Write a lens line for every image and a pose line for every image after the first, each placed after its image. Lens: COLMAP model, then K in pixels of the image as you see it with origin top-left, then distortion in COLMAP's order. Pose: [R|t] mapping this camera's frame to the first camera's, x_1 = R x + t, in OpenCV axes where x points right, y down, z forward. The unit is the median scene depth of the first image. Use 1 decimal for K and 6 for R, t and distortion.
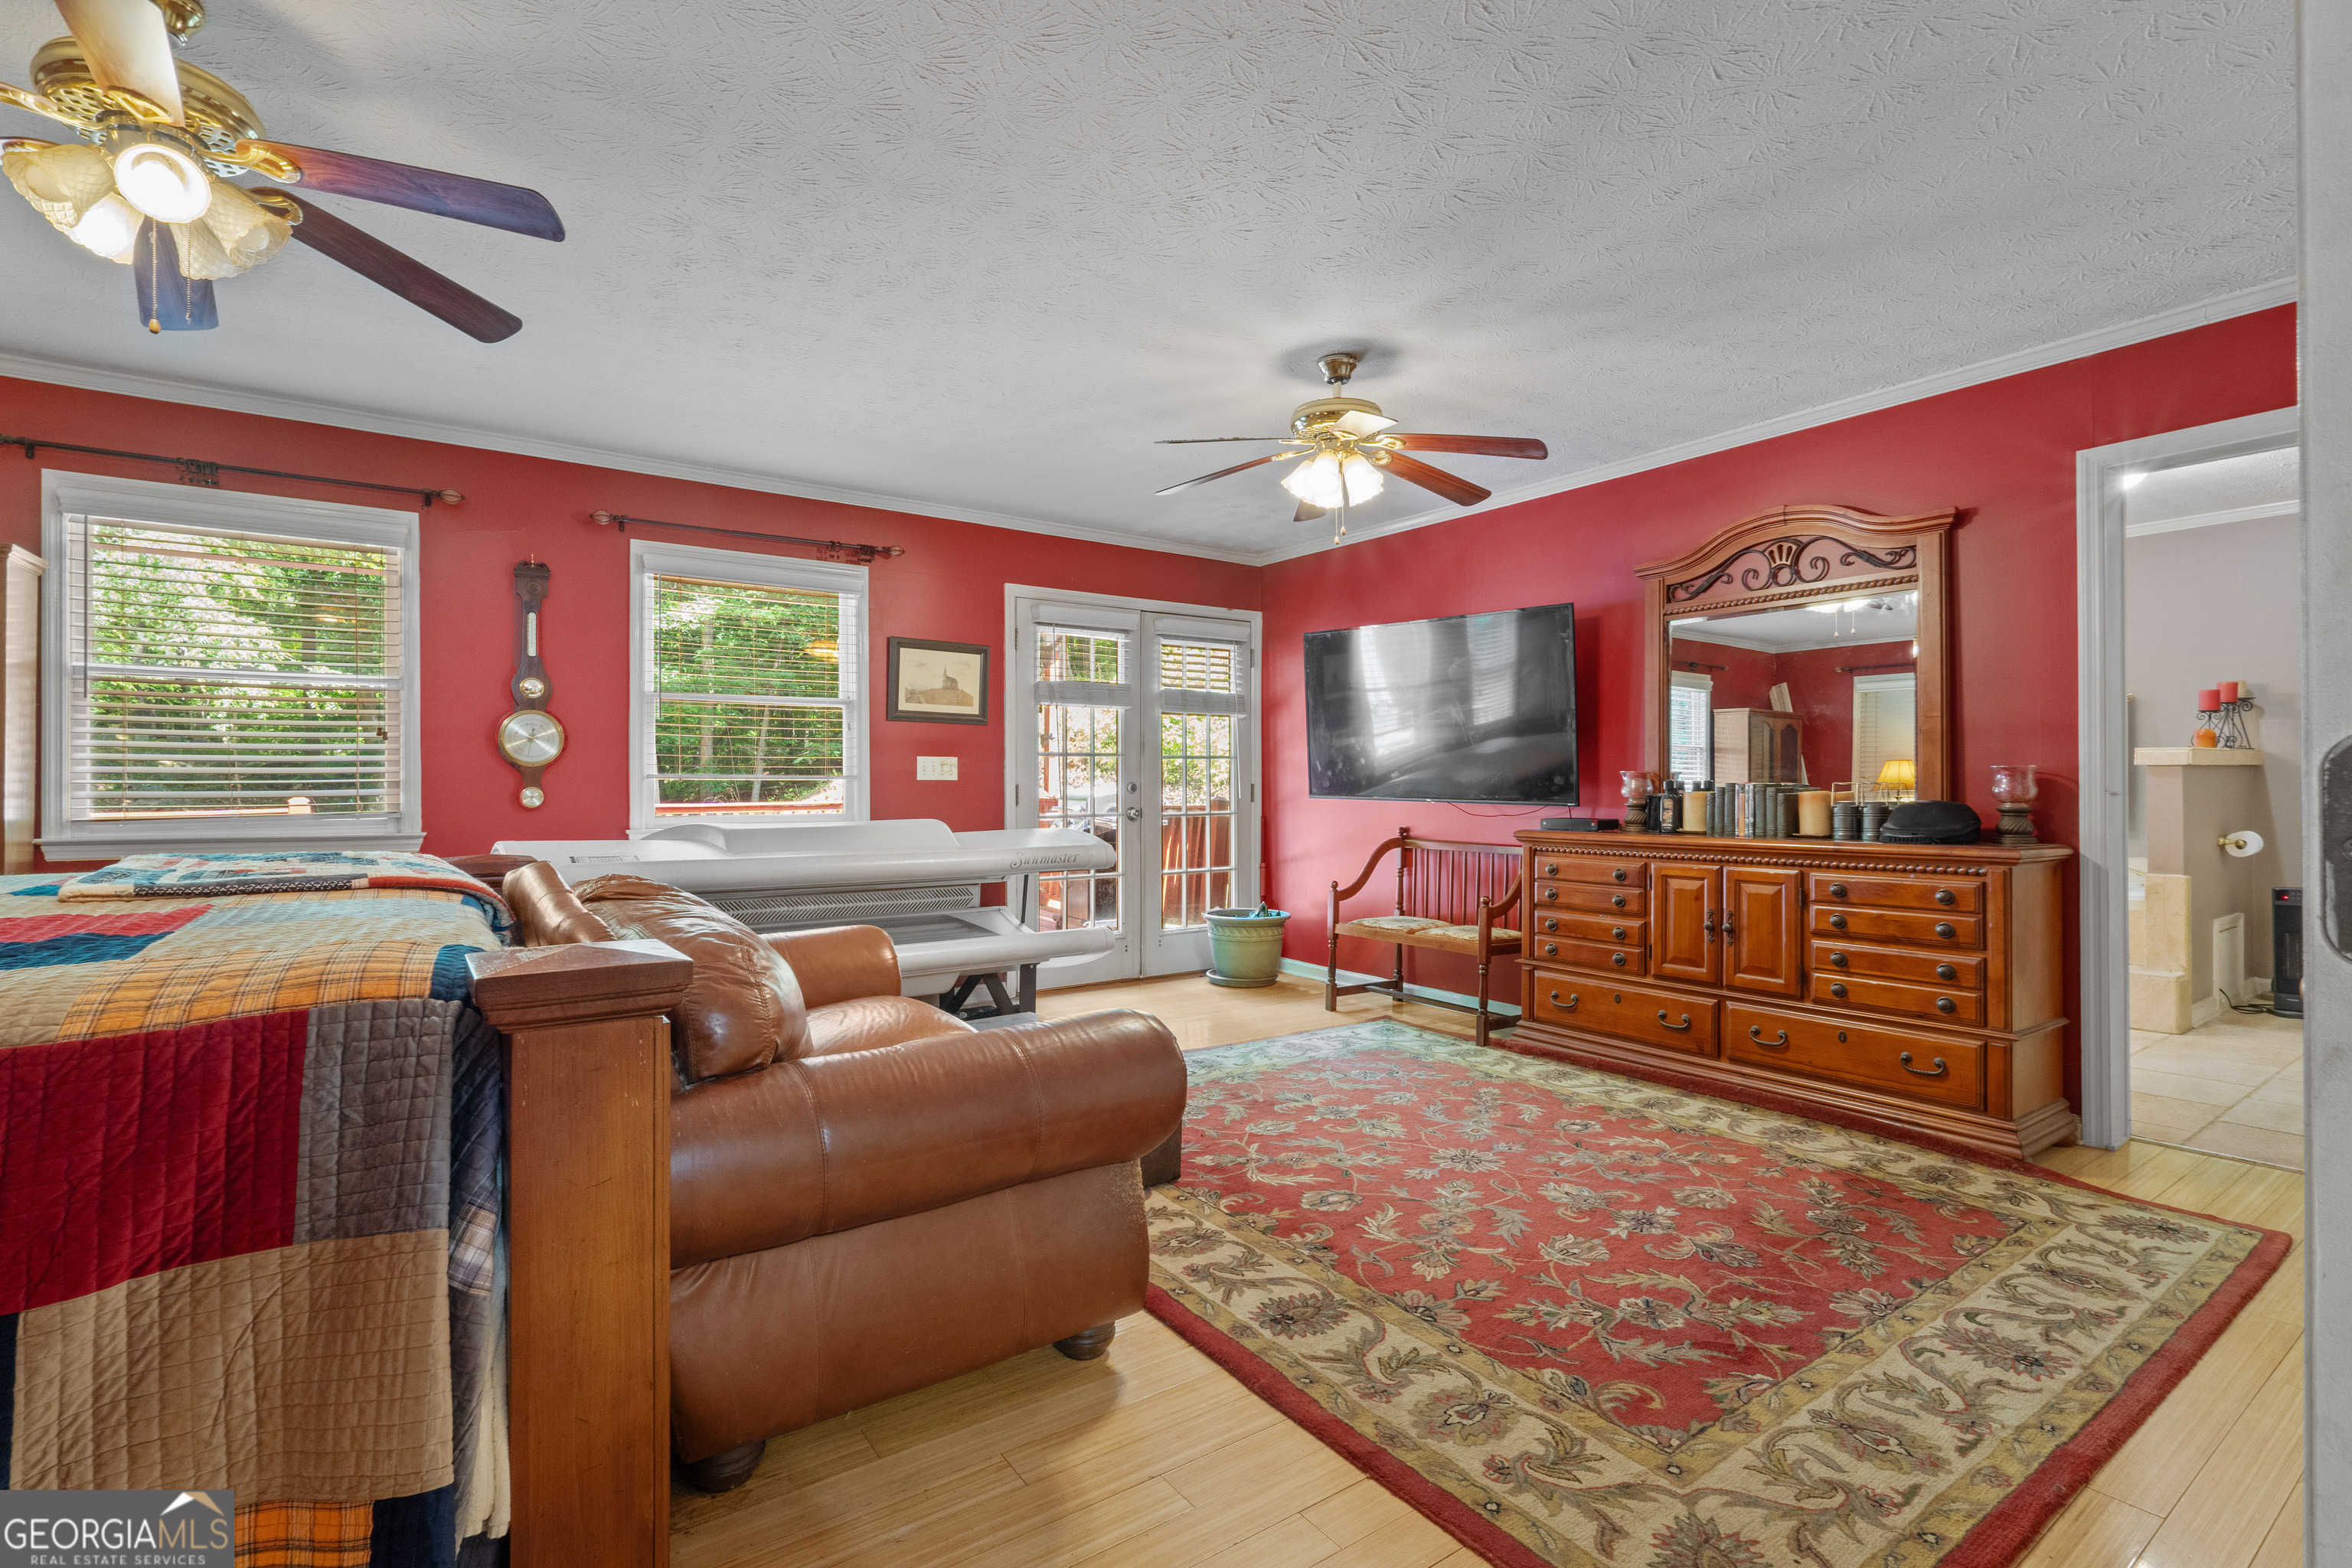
lens RADIAL K [[1081.2, 0, 1179.2], [0, 1081.2, 774.2], [0, 0, 1]] dist [-0.005589, -0.000497]
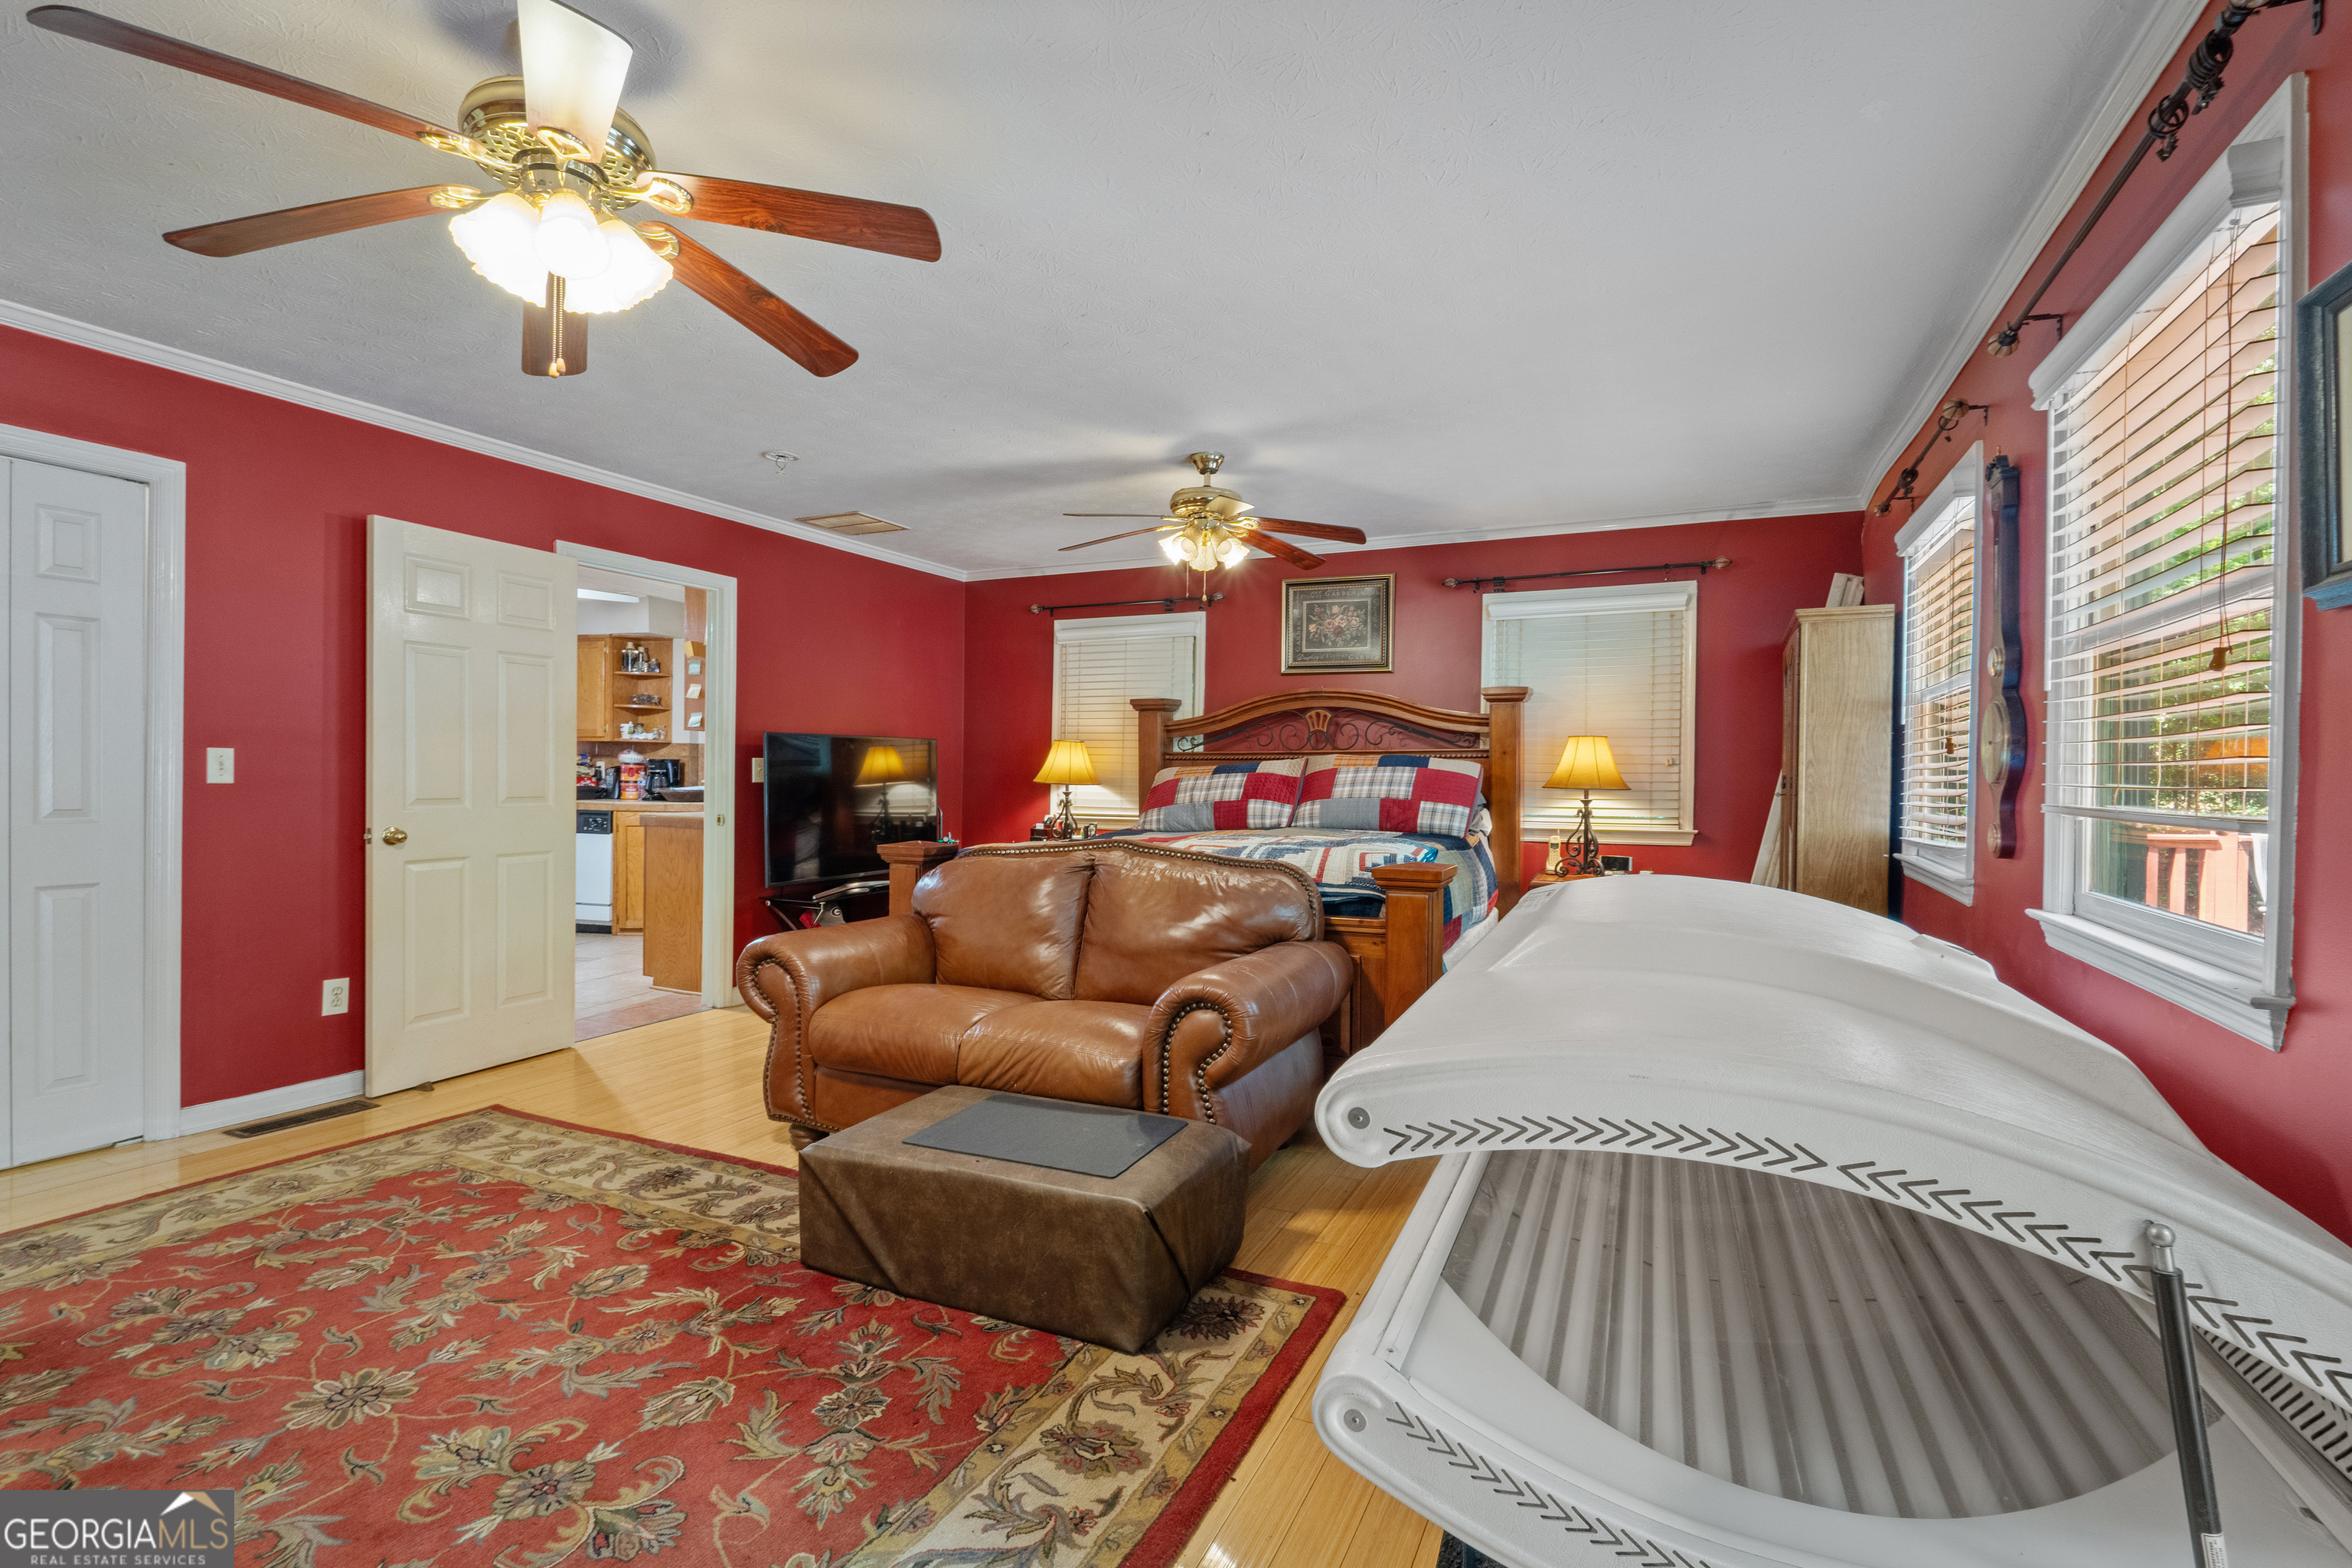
lens RADIAL K [[1089.8, 0, 1173.9], [0, 1089.8, 779.2], [0, 0, 1]] dist [-0.004422, -0.000201]
pose [[-0.868537, -0.006701, -0.495579, 0.148062], [-0.006180, 0.999977, -0.002690, -0.007636], [0.495586, 0.000727, -0.868559, 1.607185]]
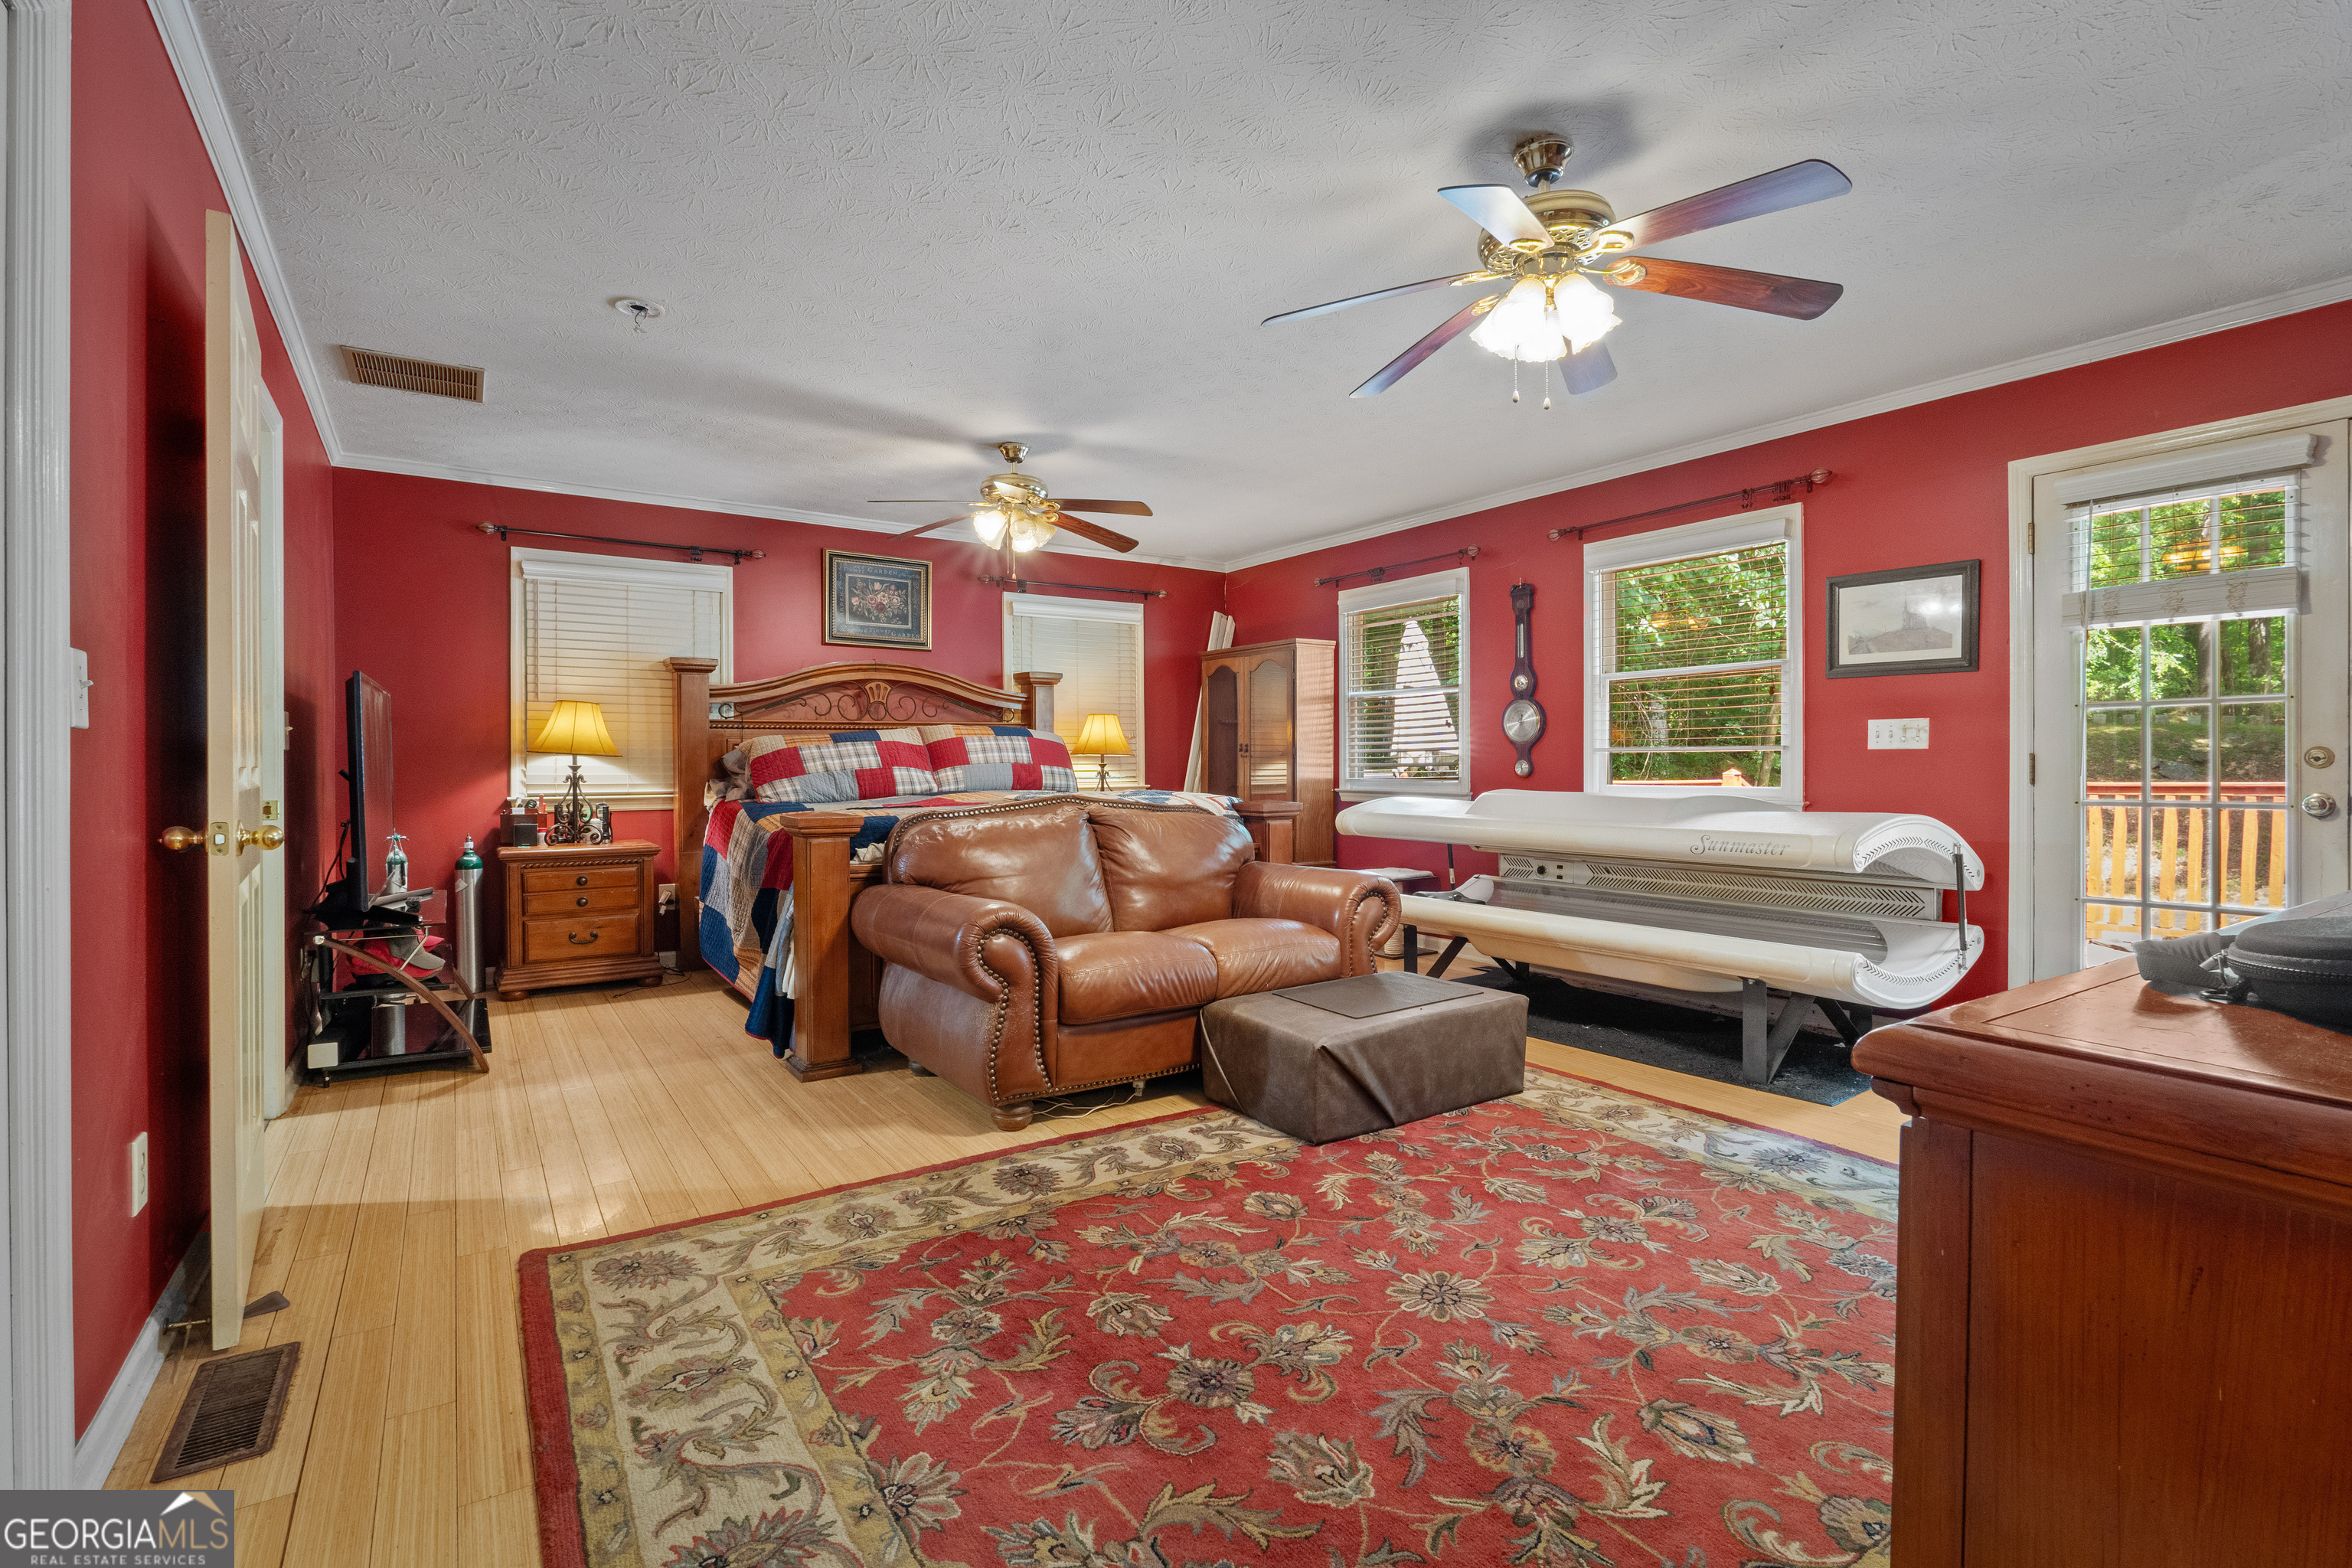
lens RADIAL K [[1081.2, 0, 1179.2], [0, 1081.2, 774.2], [0, 0, 1]] dist [-0.005589, -0.000497]
pose [[-0.019610, 0.008251, -0.999774, 0.850293], [0.010038, 0.999917, 0.008055, 0.018274], [0.999757, -0.009878, -0.019691, 0.762301]]
